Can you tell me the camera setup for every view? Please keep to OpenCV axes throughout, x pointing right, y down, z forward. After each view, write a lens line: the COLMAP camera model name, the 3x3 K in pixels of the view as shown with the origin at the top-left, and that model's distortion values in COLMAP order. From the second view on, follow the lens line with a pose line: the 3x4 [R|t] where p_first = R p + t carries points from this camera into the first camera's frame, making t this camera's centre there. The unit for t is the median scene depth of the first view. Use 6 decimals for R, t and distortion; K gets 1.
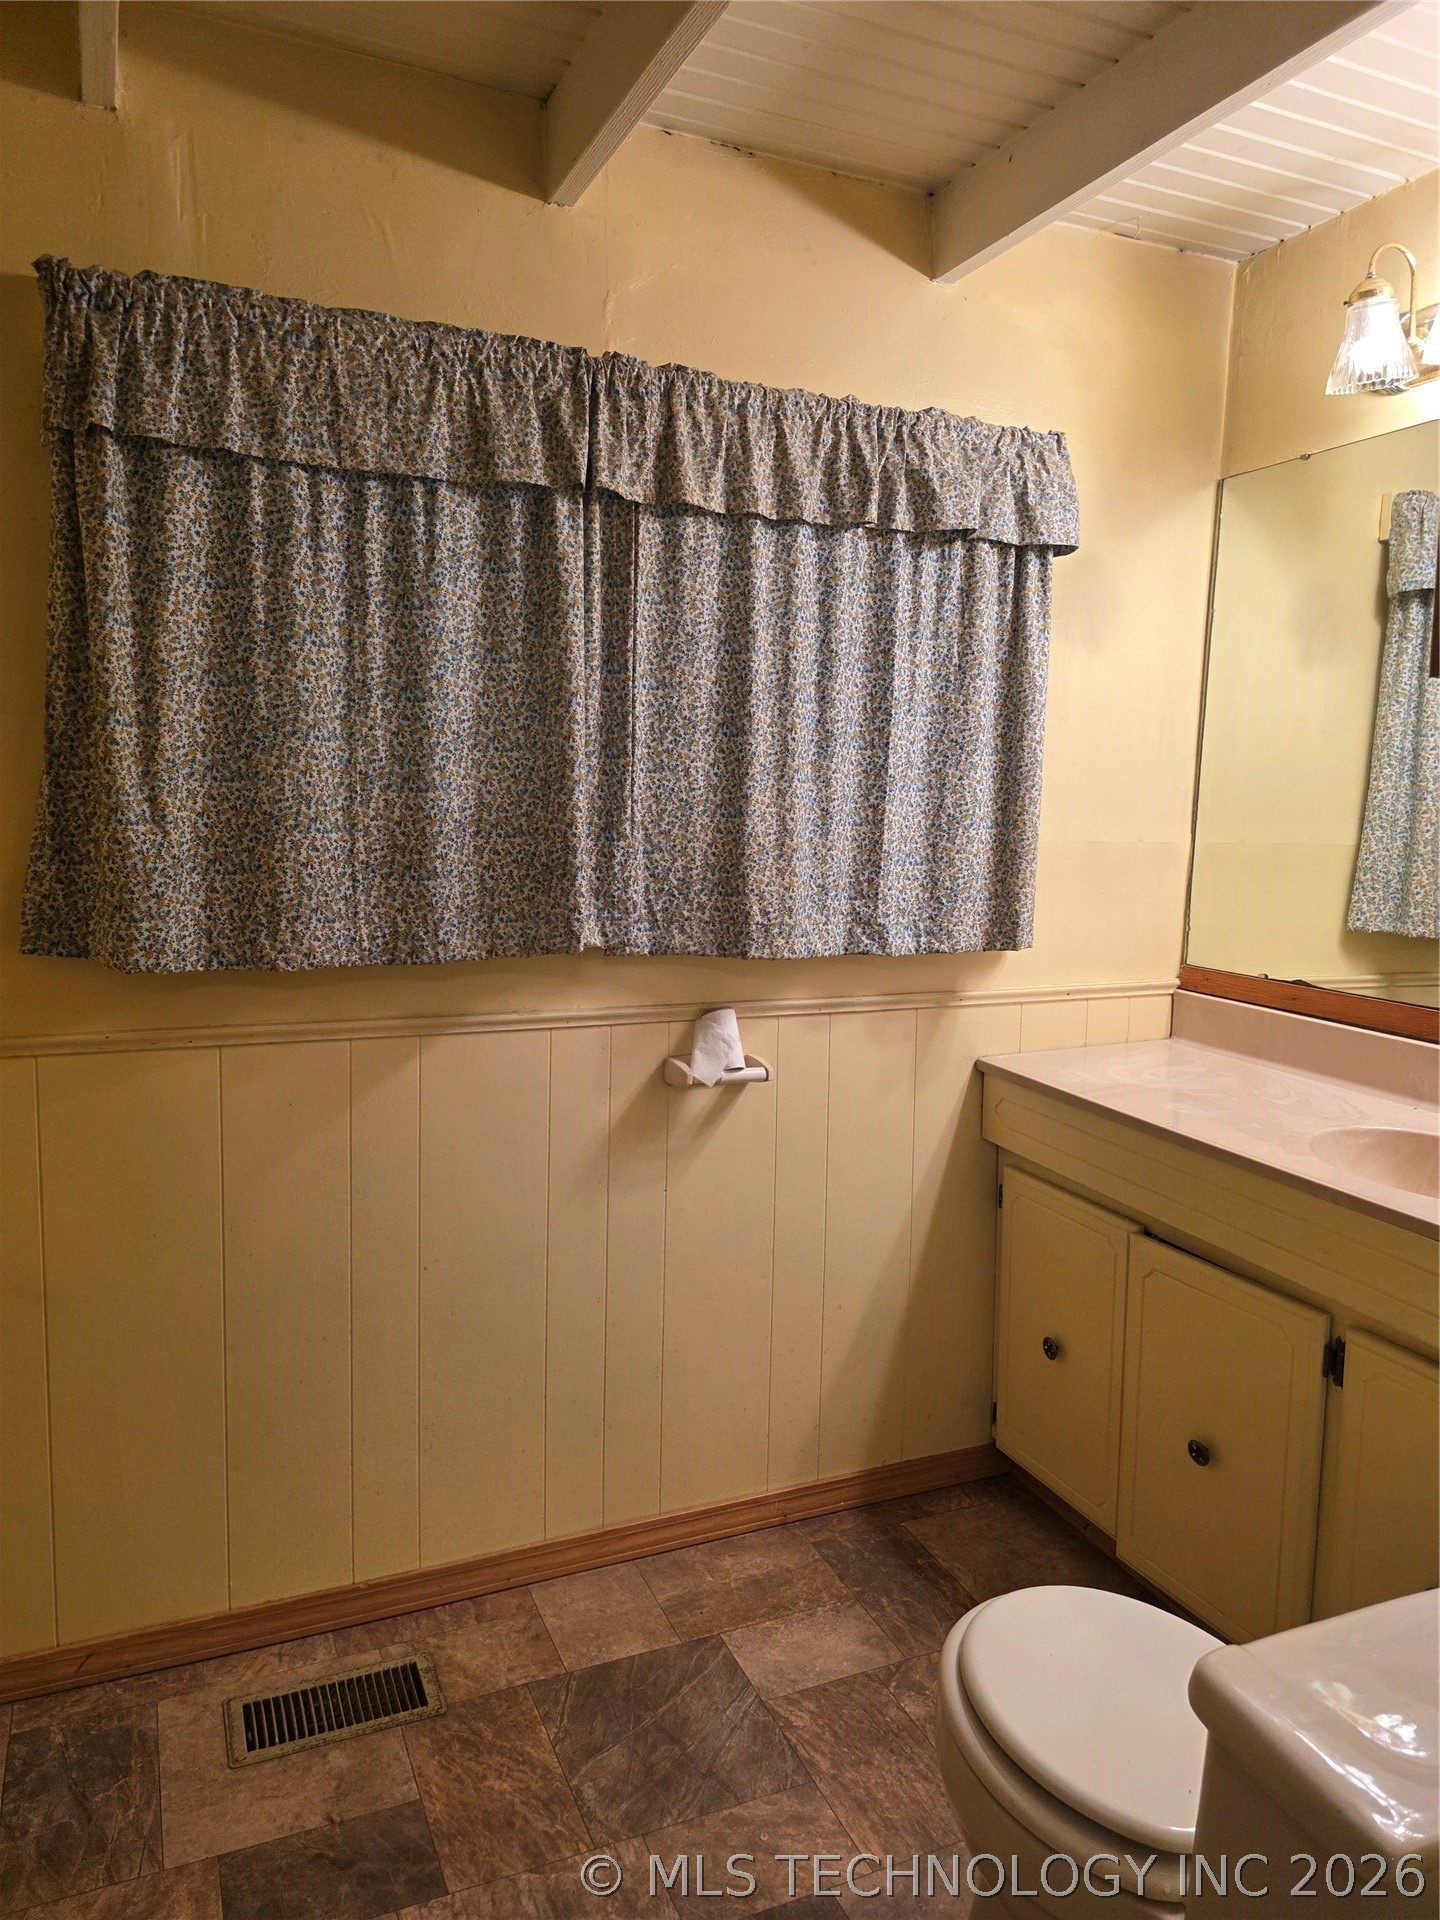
lens RADIAL K [[1278.6, 0, 678.6], [0, 1278.6, 947.8], [0, 0, 1]] dist [0.066391, -0.061084]
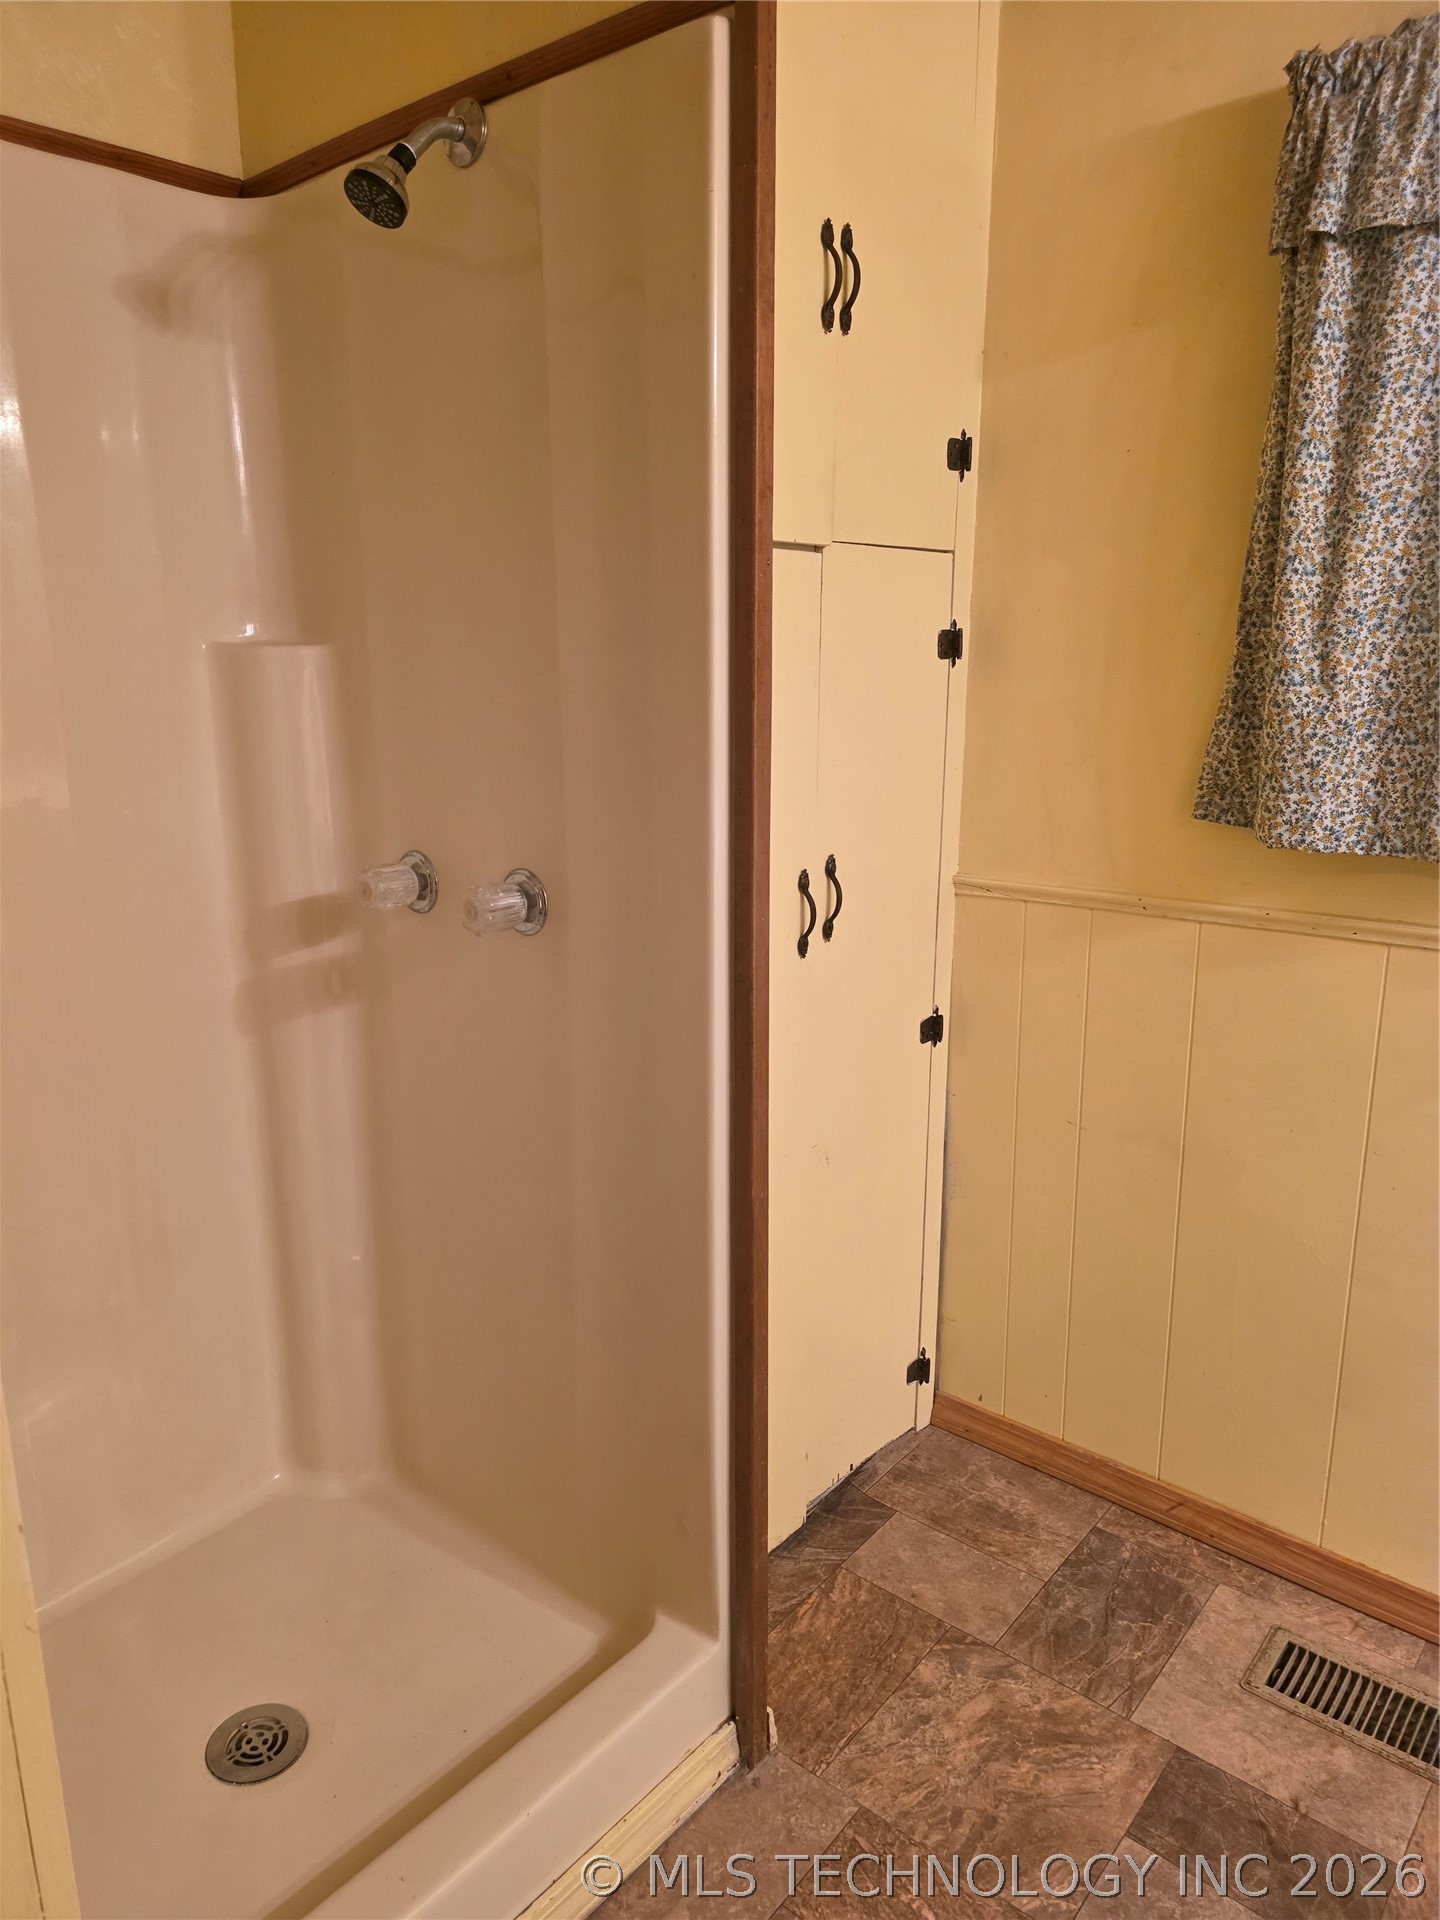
lens RADIAL K [[1278.6, 0, 723.0], [0, 1278.6, 954.0], [0, 0, 1]] dist [0.066391, -0.061084]
pose [[0.451564, 0.174411, -0.875026, 0.228533], [-0.089616, 0.984615, 0.150007, -0.009082], [0.887727, 0.010678, 0.460247, 0.216541]]
